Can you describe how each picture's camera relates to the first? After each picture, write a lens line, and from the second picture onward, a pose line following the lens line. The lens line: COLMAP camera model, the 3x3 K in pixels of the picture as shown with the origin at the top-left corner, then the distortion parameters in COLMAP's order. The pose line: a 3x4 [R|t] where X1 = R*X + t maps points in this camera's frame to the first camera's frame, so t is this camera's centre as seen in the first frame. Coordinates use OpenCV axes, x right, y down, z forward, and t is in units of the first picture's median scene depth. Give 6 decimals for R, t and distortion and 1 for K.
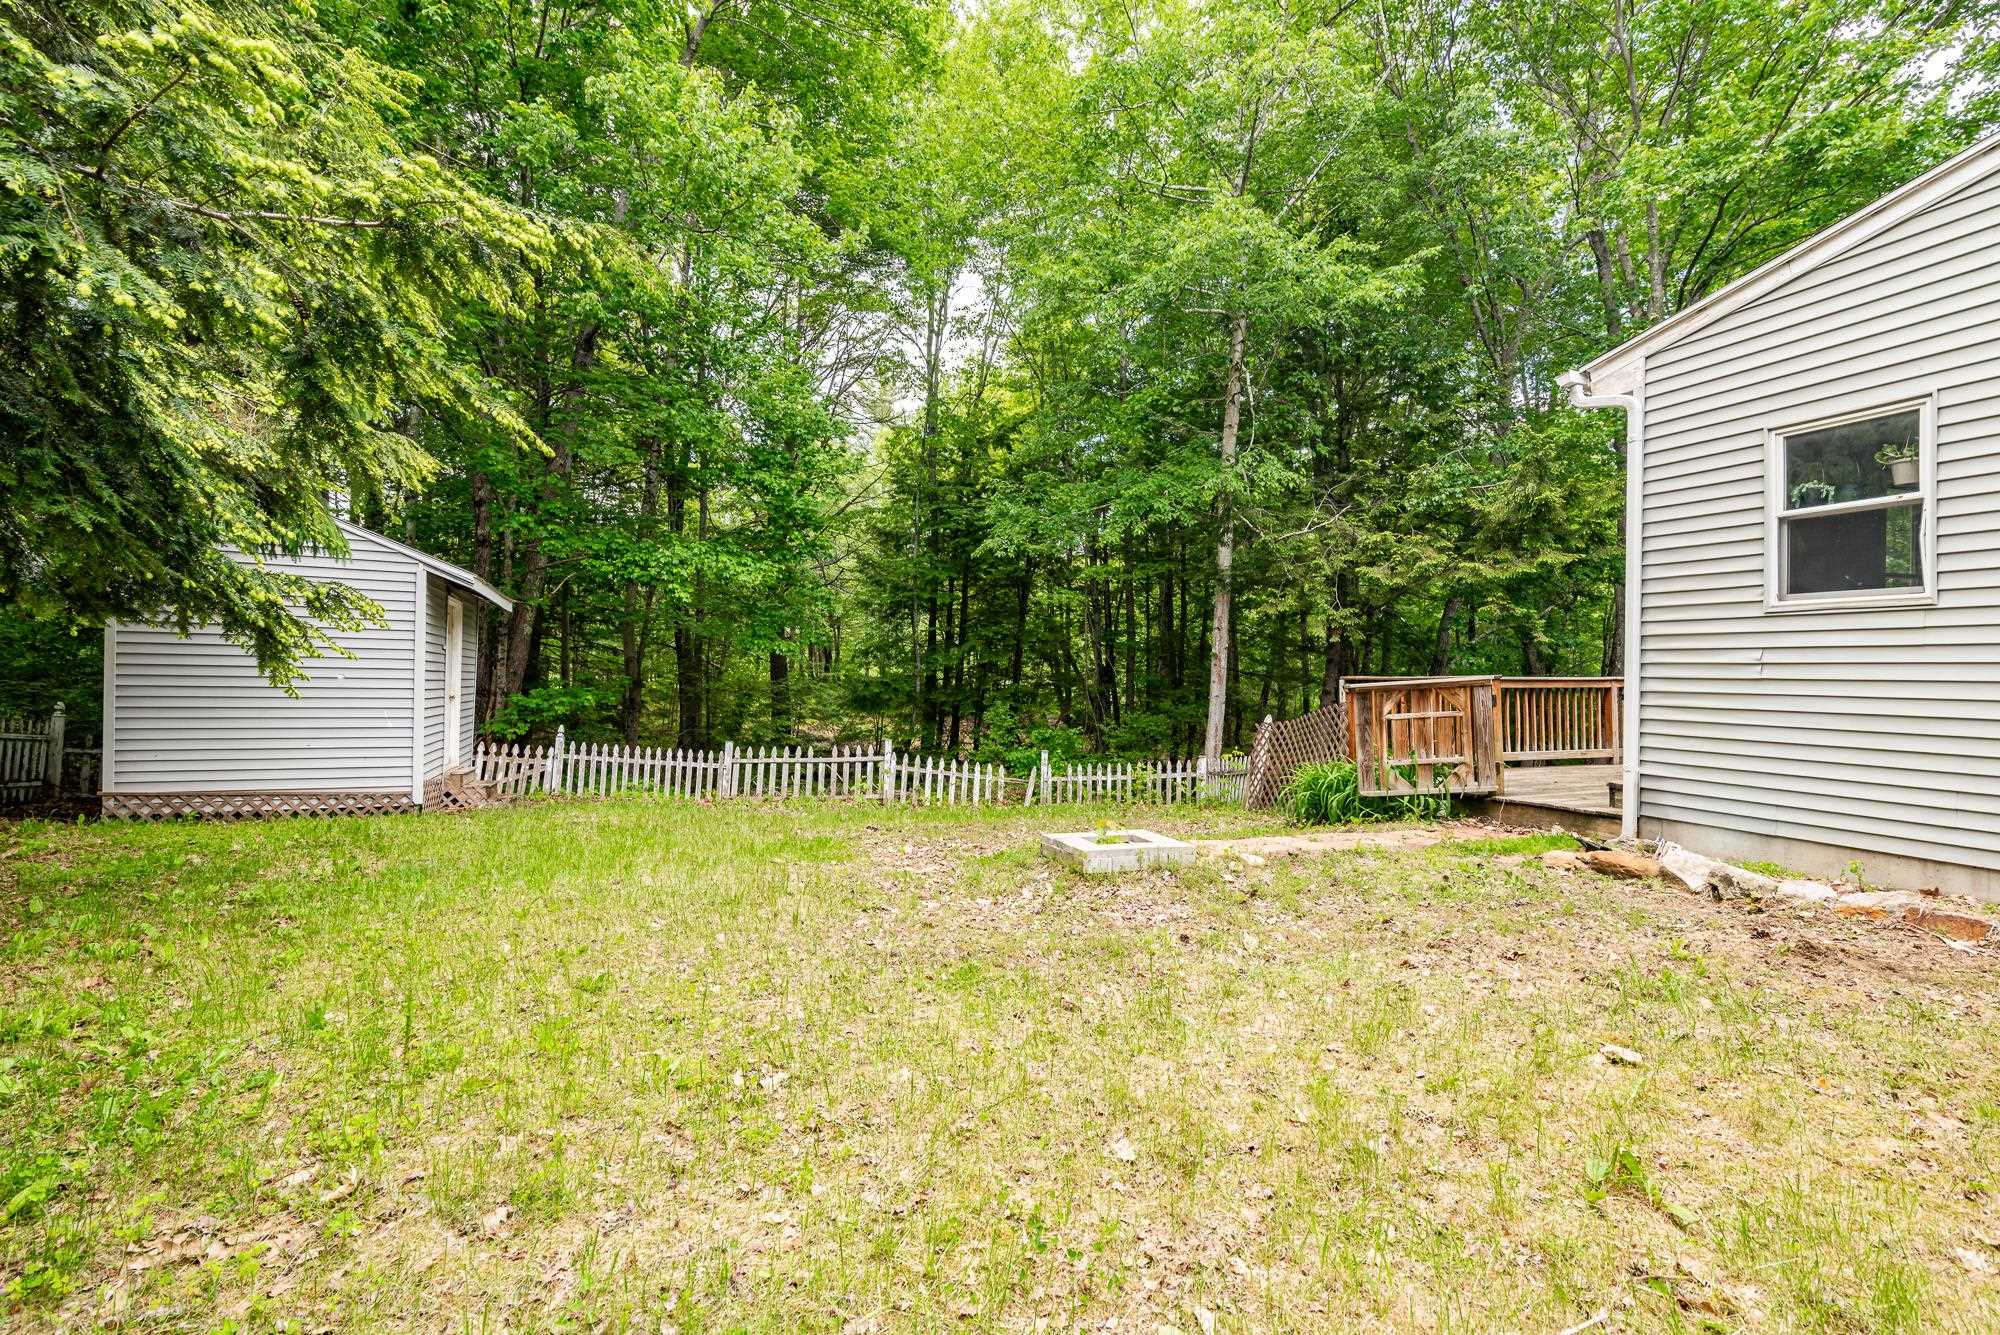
lens RADIAL K [[958.7, 0, 1000.0], [0, 958.7, 667.5], [0, 0, 1]] dist [0.000860, -0.000071]
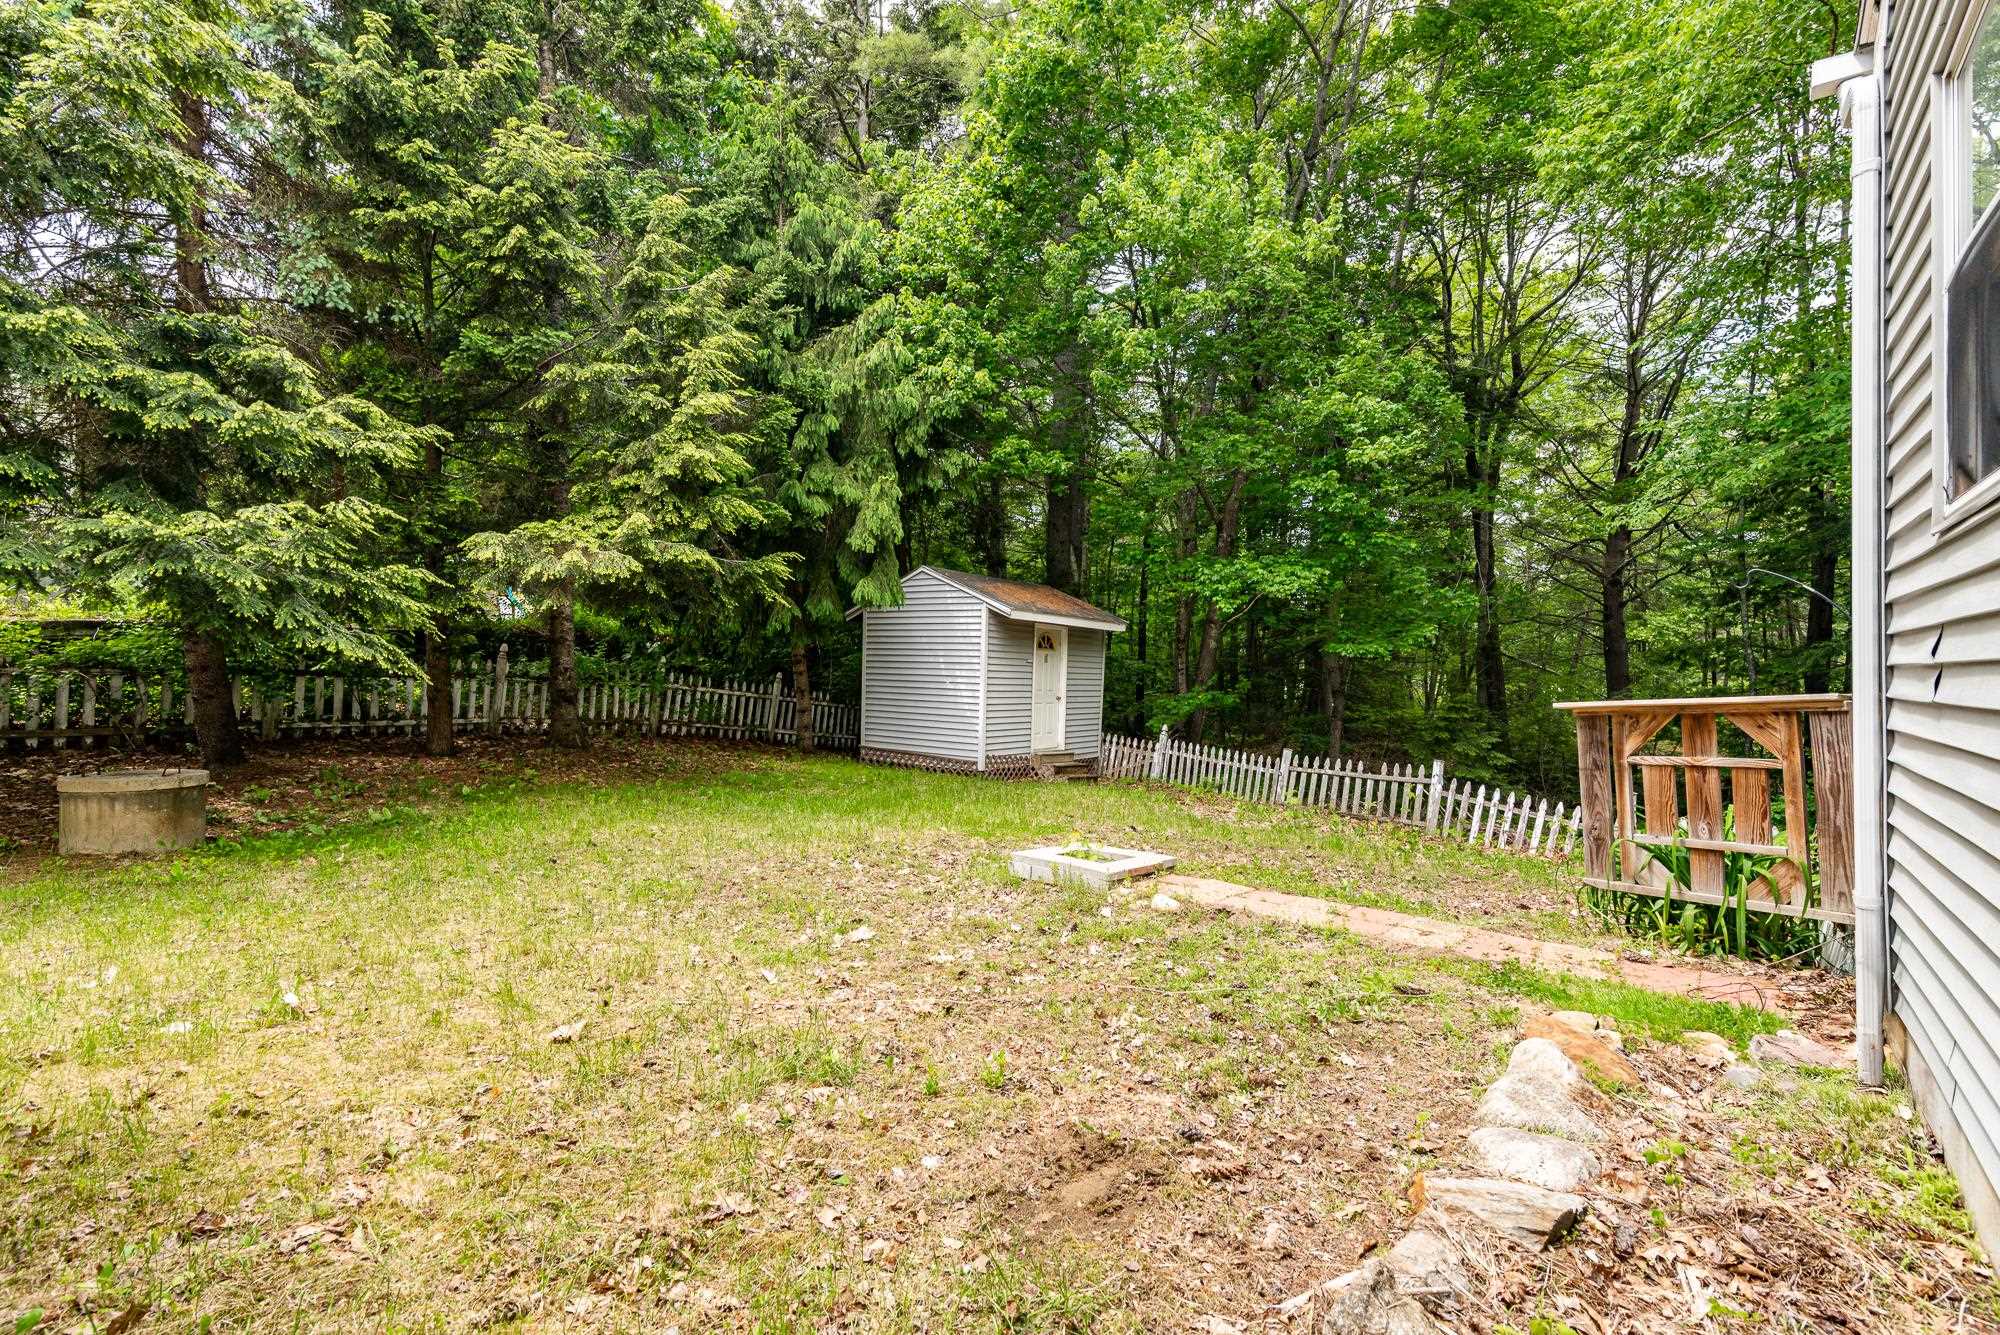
lens RADIAL K [[958.7, 0, 1000.0], [0, 958.7, 667.5], [0, 0, 1]] dist [0.000860, -0.000071]
pose [[0.479303, -0.006110, -0.877628, 0.736077], [-0.004628, 0.999944, -0.009489, 0.001827], [0.877637, 0.008610, 0.479248, 0.371880]]
